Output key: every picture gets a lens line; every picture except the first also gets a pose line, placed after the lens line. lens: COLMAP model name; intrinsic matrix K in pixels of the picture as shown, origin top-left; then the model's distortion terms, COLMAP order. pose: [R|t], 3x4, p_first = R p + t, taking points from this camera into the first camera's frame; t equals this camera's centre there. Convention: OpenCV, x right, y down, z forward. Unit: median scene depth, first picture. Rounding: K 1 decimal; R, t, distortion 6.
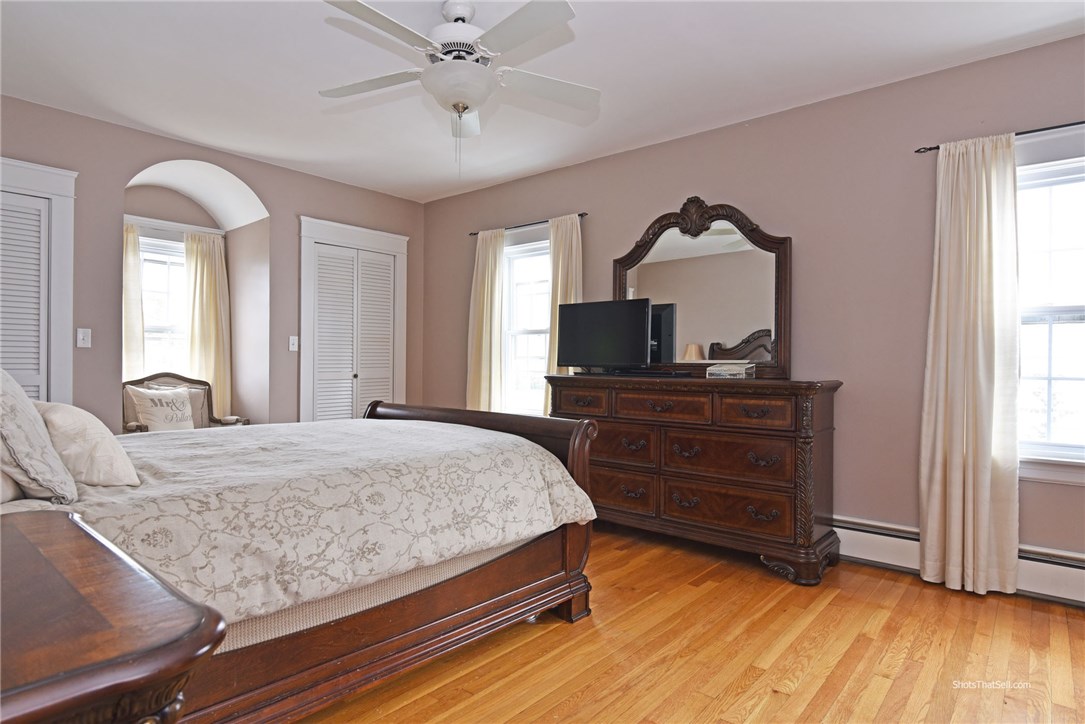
lens RADIAL K [[597.3, 0, 537.4], [0, 597.3, 366.0], [0, 0, 1]] dist [-0.003521, -0.000543]
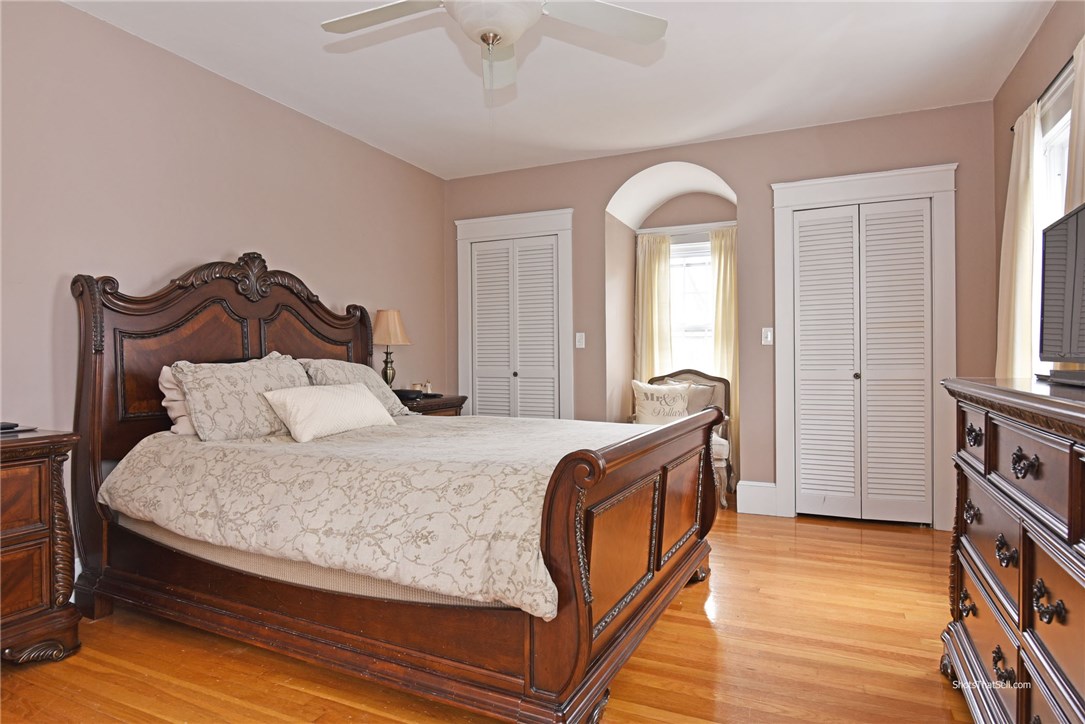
lens RADIAL K [[630.1, 0, 533.6], [0, 630.1, 364.2], [0, 0, 1]] dist [-0.009348, -0.001470]
pose [[0.262748, -0.001505, -0.964863, 0.415804], [0.000066, 0.999999, -0.001542, 0.003847], [0.964865, 0.000342, 0.262747, 0.495402]]
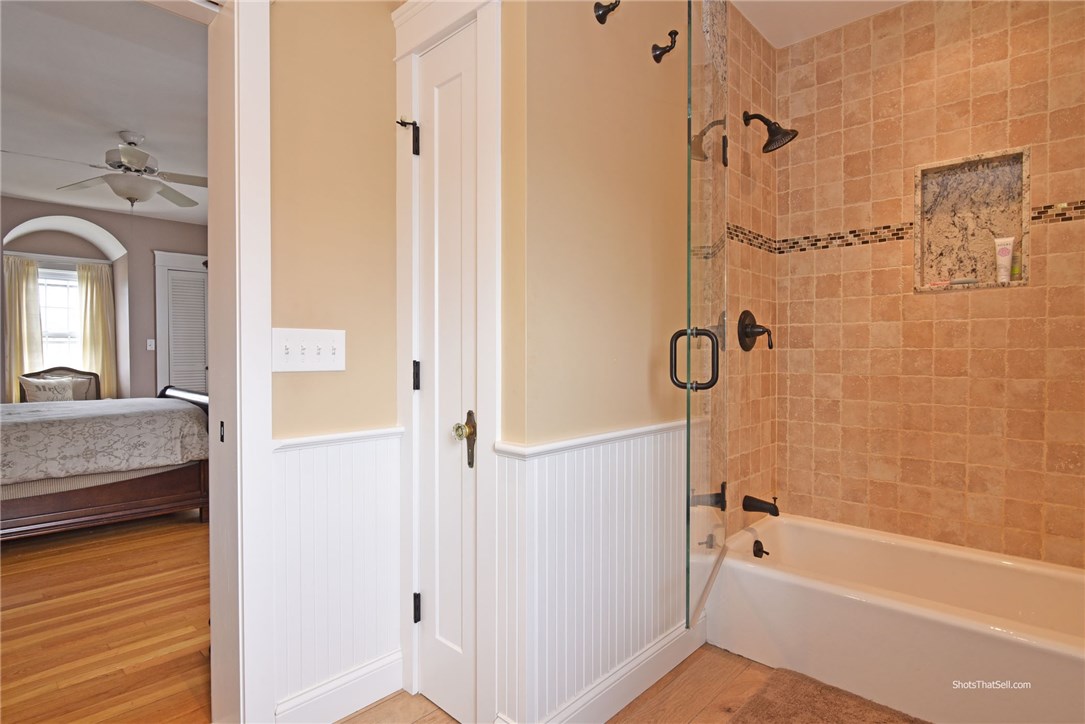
lens RADIAL K [[565.2, 0, 540.0], [0, 565.2, 362.3], [0, 0, 1]] dist [-0.004092, -0.000057]
pose [[0.998421, -0.009173, -0.055417, 0.613953], [0.009779, 0.999895, 0.010673, -0.003058], [0.055314, -0.011198, 0.998406, -0.262764]]
